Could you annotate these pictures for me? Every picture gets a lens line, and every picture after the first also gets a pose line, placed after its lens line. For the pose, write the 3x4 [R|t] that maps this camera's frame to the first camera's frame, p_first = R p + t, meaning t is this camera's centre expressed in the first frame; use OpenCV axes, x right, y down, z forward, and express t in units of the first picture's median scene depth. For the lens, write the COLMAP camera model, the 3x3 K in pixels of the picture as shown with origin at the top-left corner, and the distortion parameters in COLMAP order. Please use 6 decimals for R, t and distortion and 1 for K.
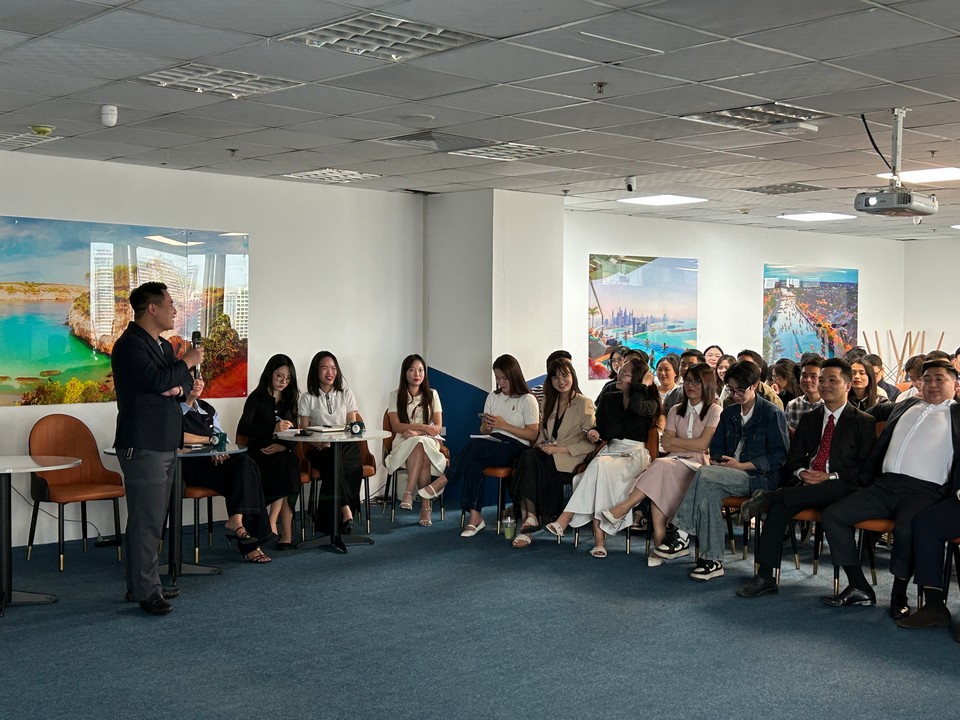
lens RADIAL K [[1198.2, 0, 479.8], [0, 1198.2, 358.0], [0, 0, 1]] dist [0.028527, 0.000000]
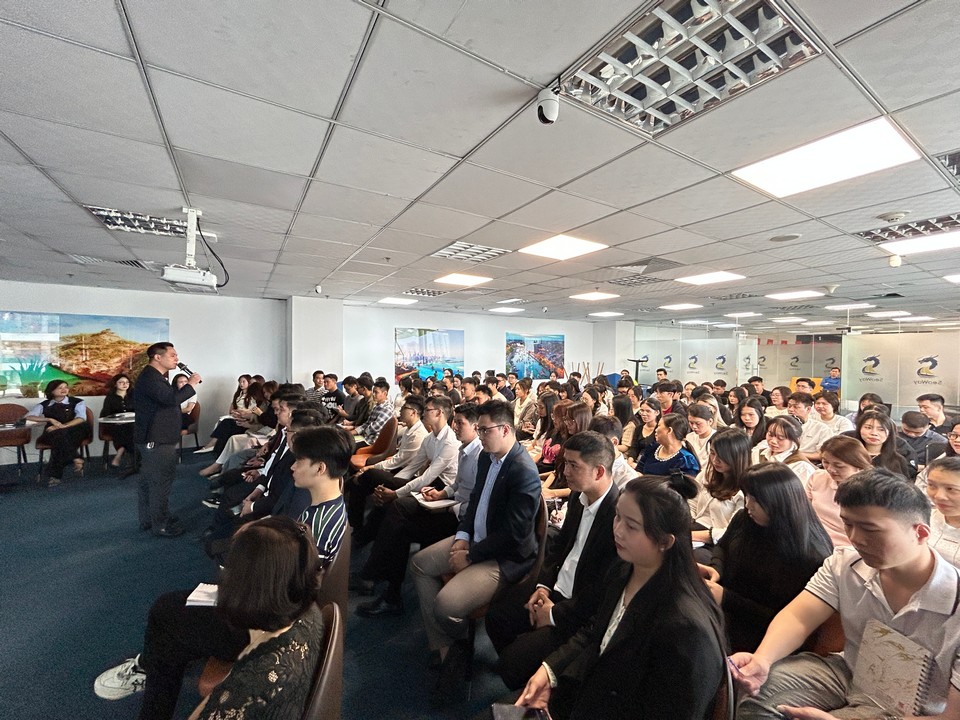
lens RADIAL K [[390.5, 0, 480.2], [0, 390.5, 358.5], [0, 0, 1]] dist [-0.002429, -0.000164]
pose [[0.980124, 0.003488, -0.198357, 0.505999], [-0.008029, 0.999724, -0.022094, -0.019731], [0.198225, 0.023247, 0.979881, 0.420202]]
